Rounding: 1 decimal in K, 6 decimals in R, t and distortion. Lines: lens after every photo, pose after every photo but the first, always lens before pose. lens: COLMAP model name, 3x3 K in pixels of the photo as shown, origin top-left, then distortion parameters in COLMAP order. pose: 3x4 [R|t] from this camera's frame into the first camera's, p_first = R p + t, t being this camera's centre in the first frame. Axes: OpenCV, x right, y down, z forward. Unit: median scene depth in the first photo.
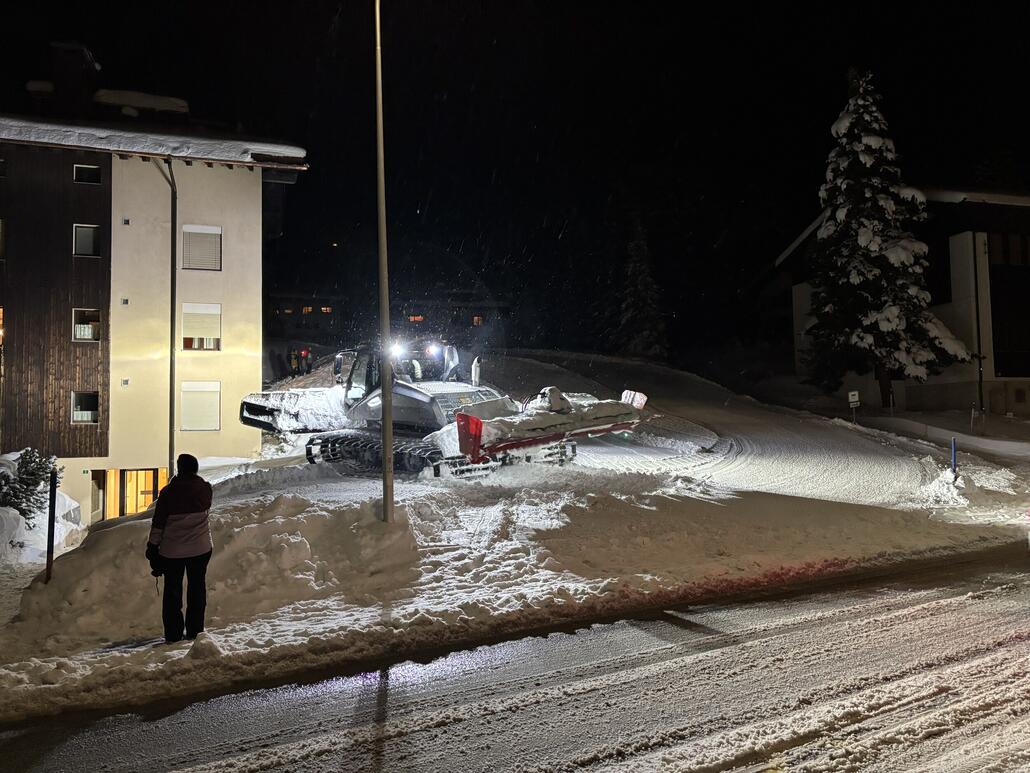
lens RADIAL K [[758.8, 0, 515.0], [0, 758.8, 386.5], [0, 0, 1]] dist [0.054770, -0.052709]
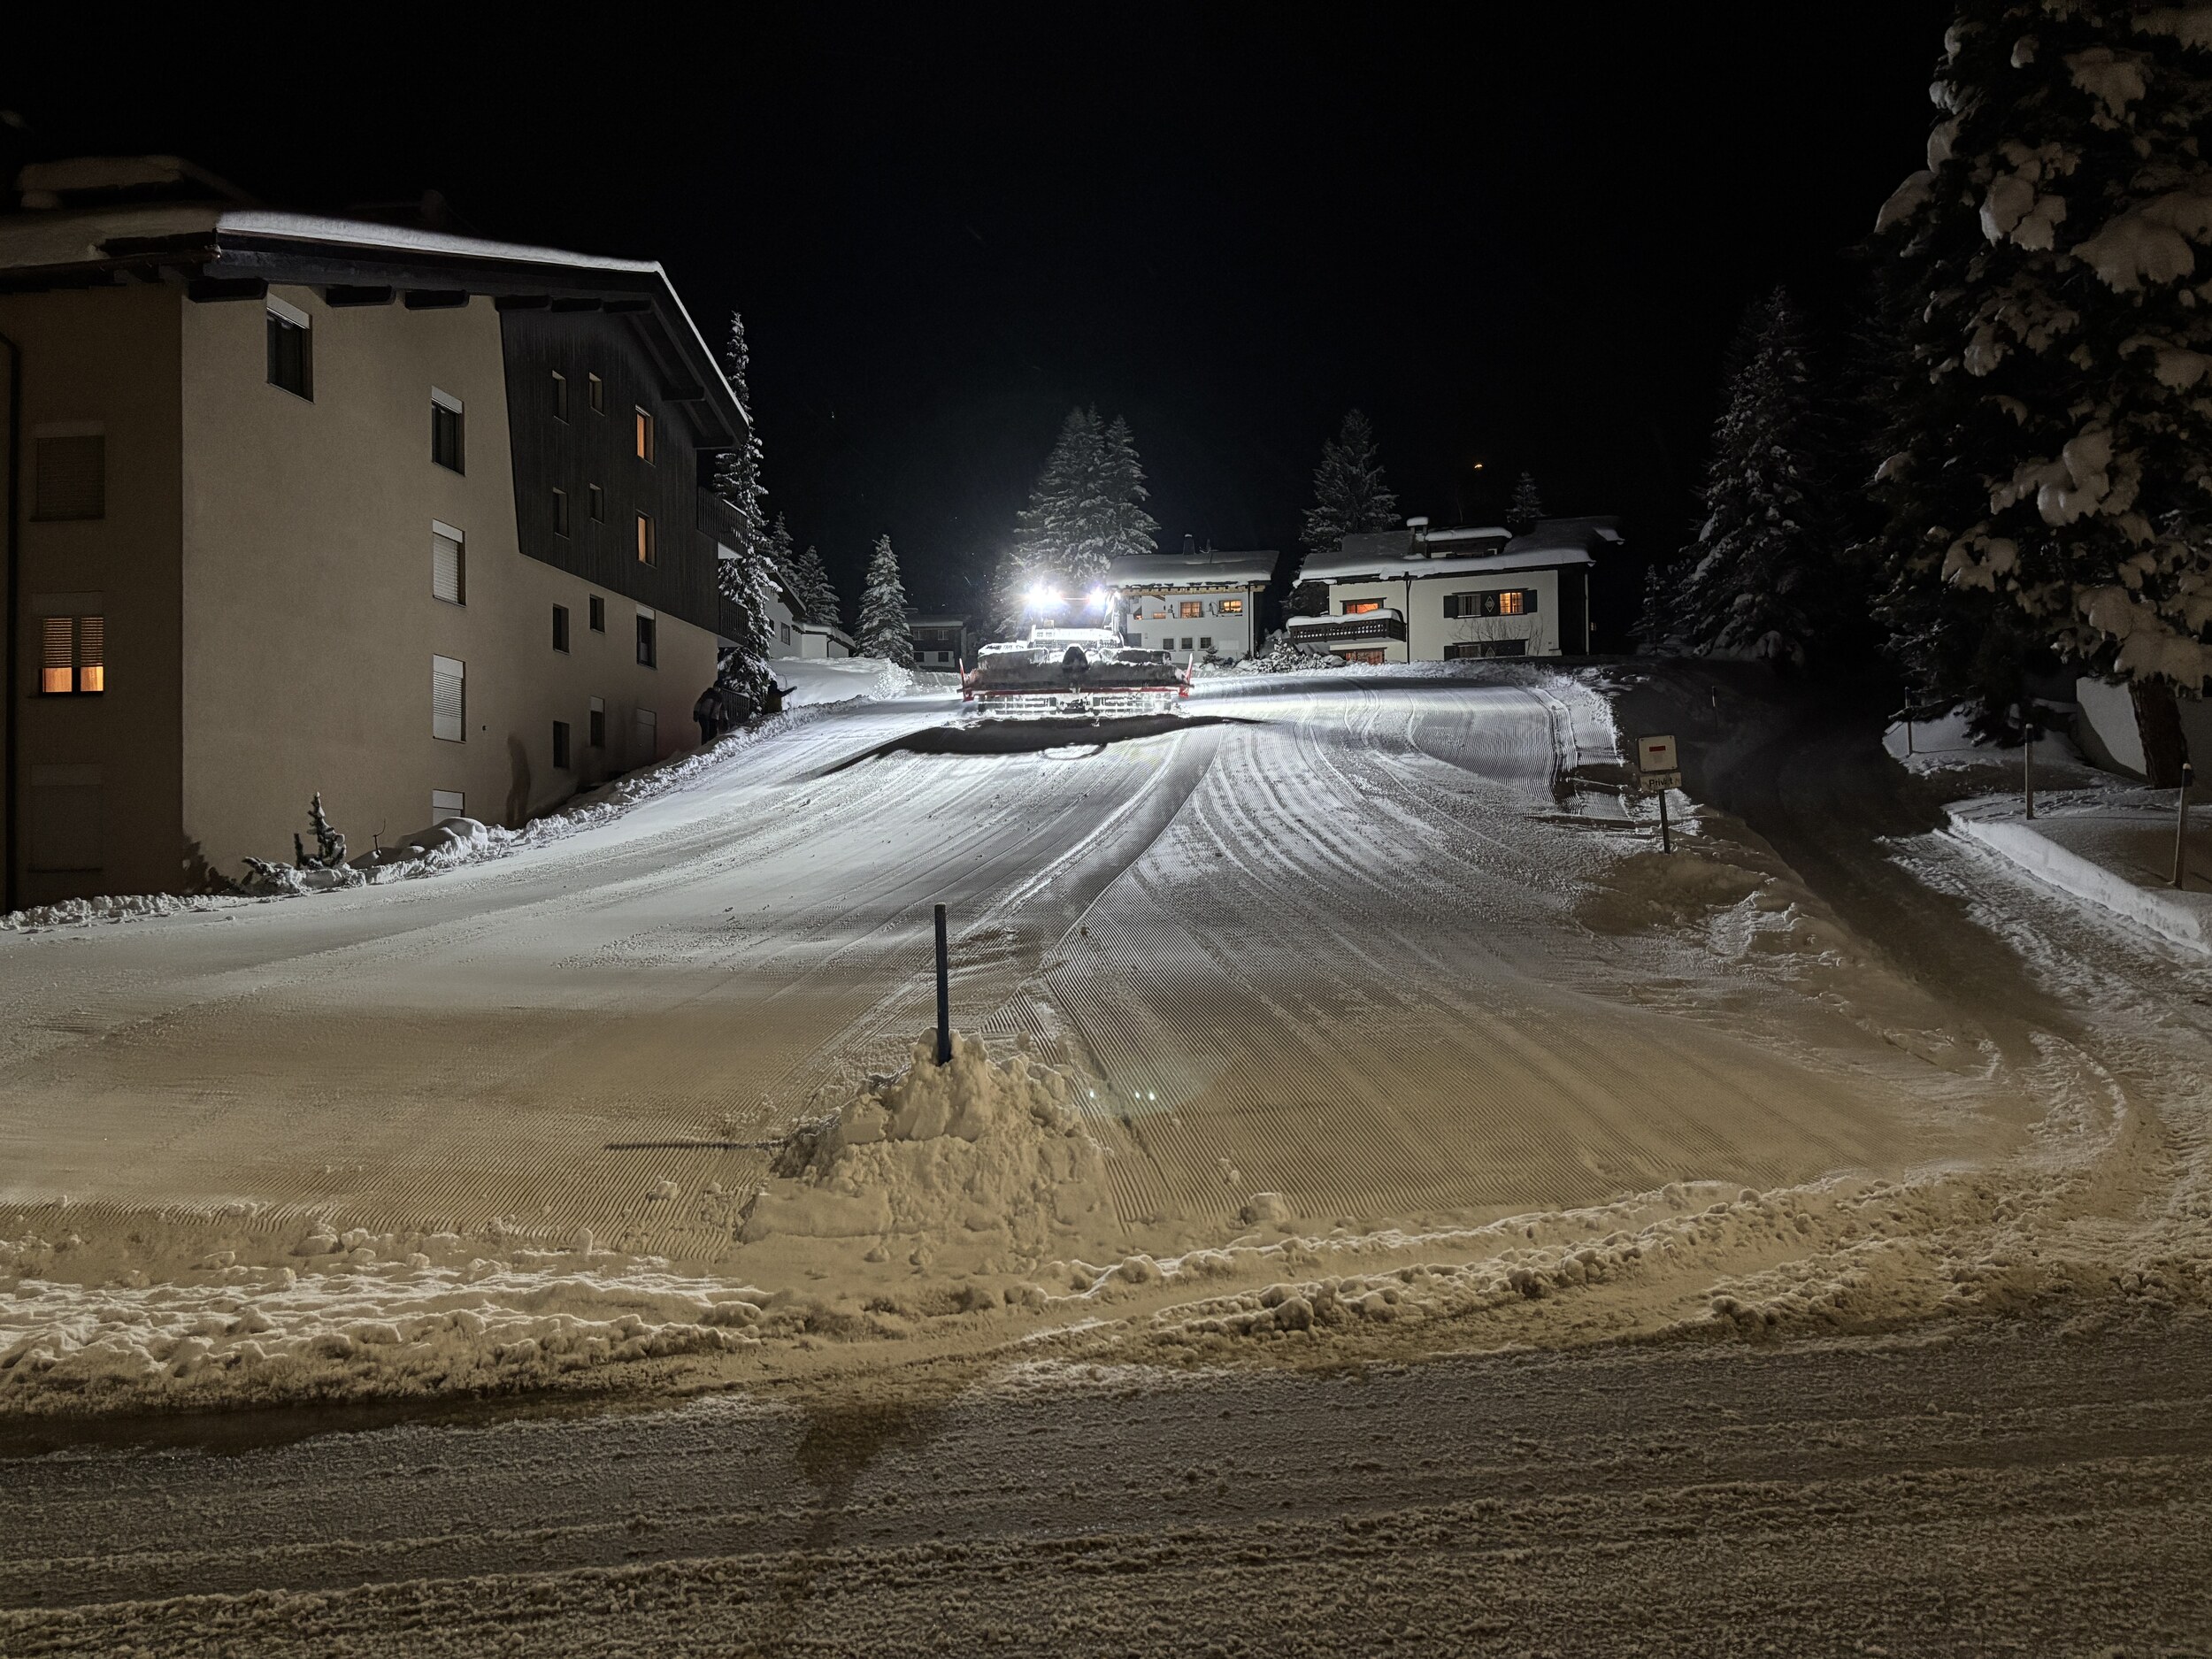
lens RADIAL K [[1629.5, 0, 1106.0], [0, 1629.5, 829.5], [0, 0, 1]] dist [0.054770, -0.052709]
pose [[0.898728, -0.009940, -0.438394, 0.410197], [0.025318, 0.999252, 0.029247, 0.014312], [0.437775, -0.037384, 0.898307, 0.268116]]
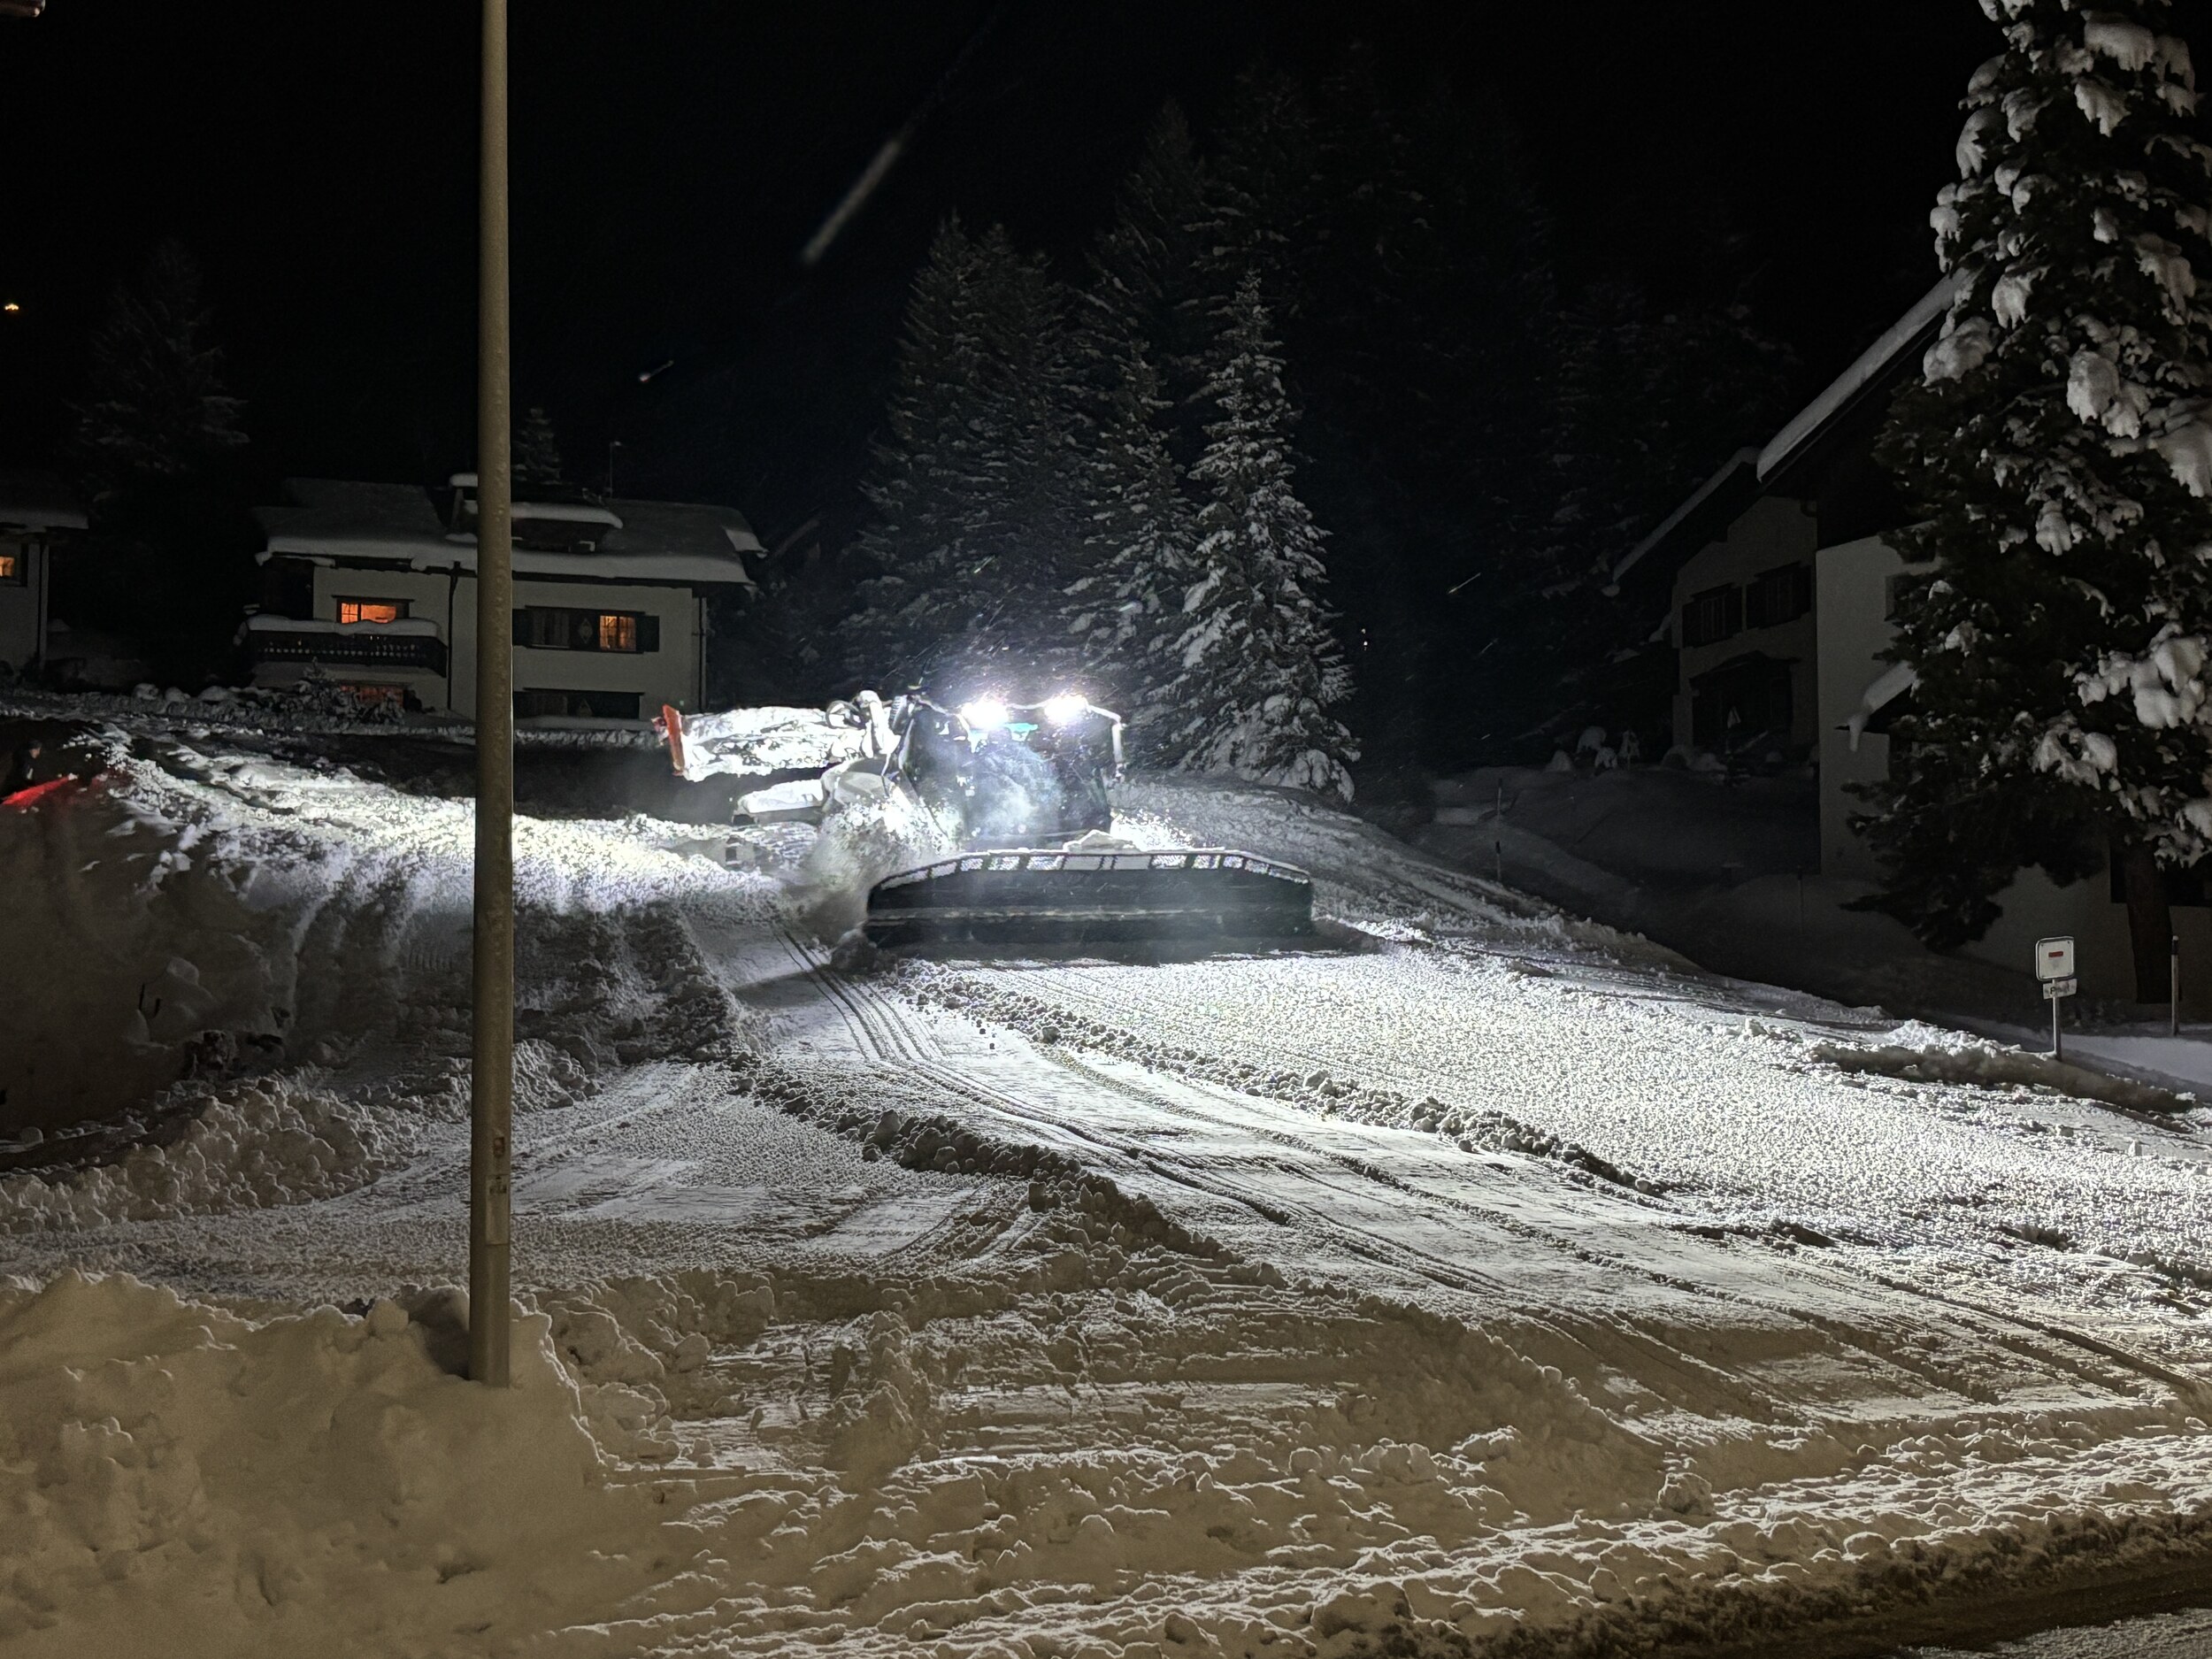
lens RADIAL K [[2930.4, 0, 1106.0], [0, 2930.4, 829.5], [0, 0, 1]] dist [0.167386, -0.457660]
pose [[0.991309, 0.029983, 0.128090, -0.027964], [-0.026846, 0.999298, -0.026149, 0.002881], [-0.128784, 0.022483, 0.991418, -0.013457]]
